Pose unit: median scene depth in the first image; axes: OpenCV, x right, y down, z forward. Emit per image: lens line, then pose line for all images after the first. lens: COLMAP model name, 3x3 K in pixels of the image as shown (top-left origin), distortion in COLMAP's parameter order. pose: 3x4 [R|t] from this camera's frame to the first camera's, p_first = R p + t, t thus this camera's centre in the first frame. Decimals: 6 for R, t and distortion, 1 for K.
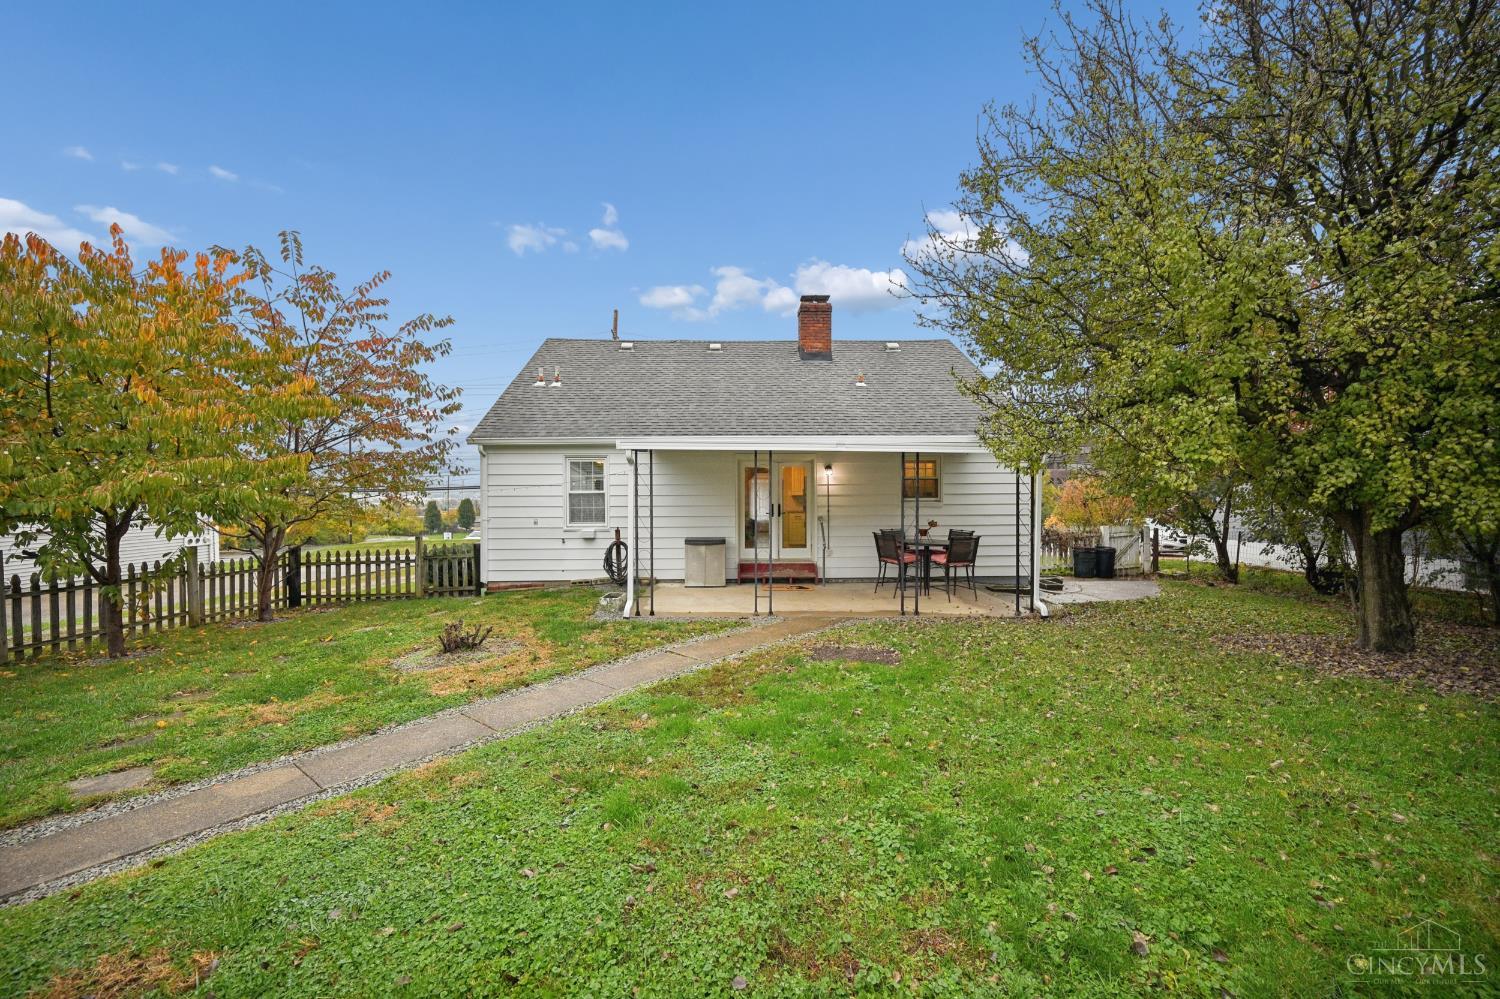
lens RADIAL K [[596.1, 0, 750.0], [0, 596.1, 499.5], [0, 0, 1]] dist [0.000883, 0.000045]
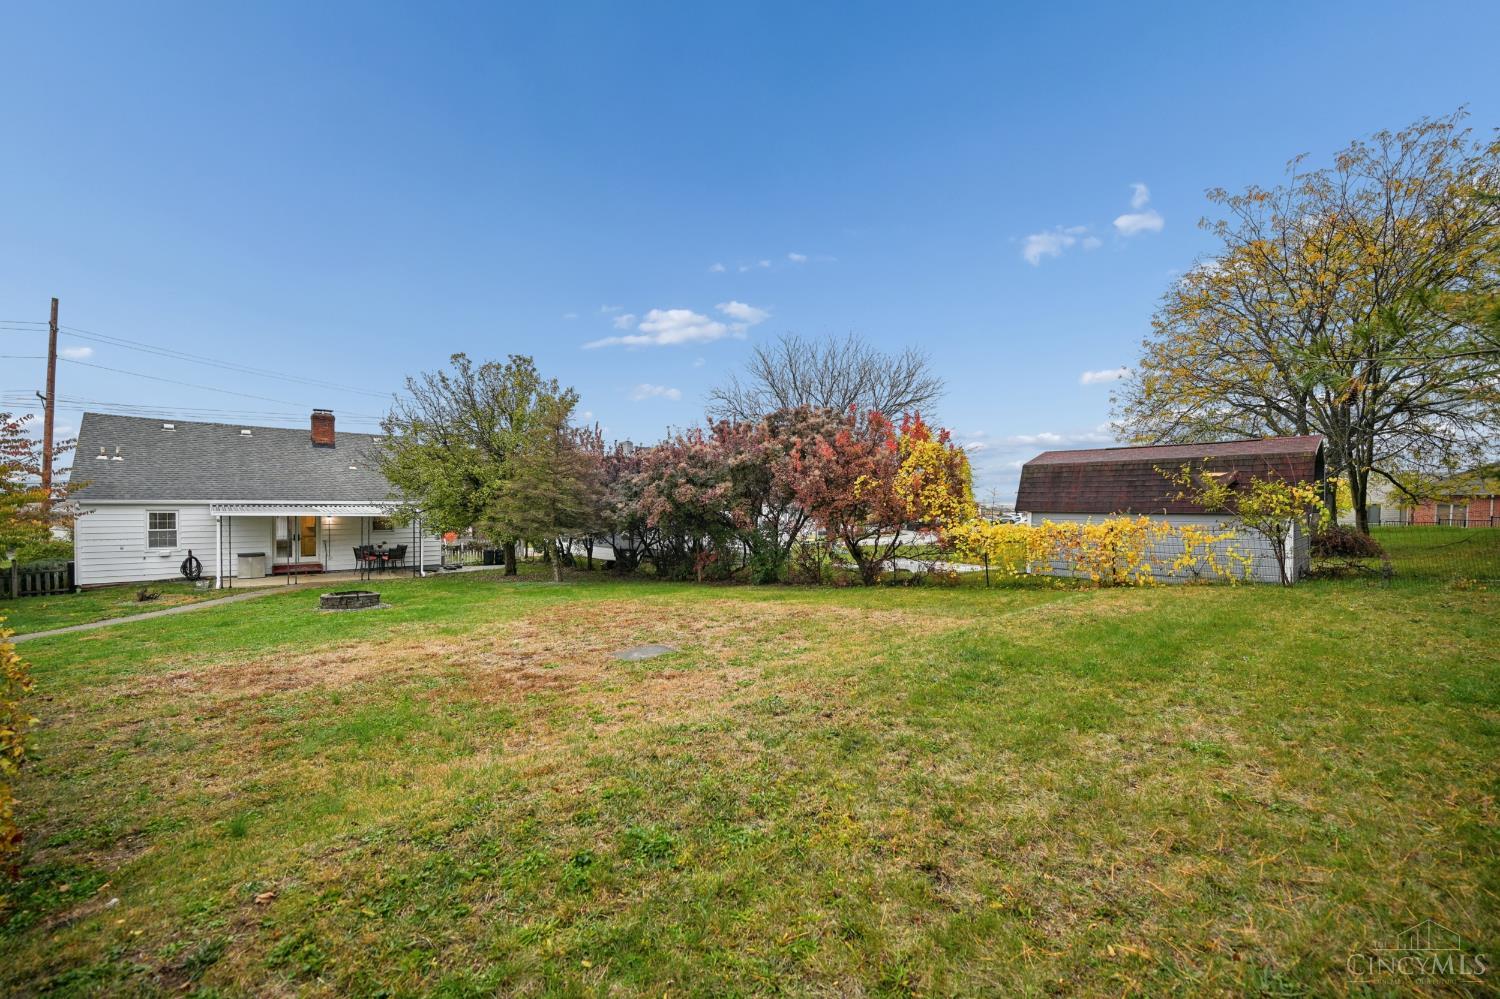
lens RADIAL K [[599.2, 0, 750.6], [0, 599.2, 516.5], [0, 0, 1]] dist [0.001150, 0.000333]
pose [[0.755396, -0.000576, 0.655268, -0.123512], [-0.014366, 0.999745, 0.017439, -0.109313], [-0.655111, -0.022587, 0.755195, -1.491669]]
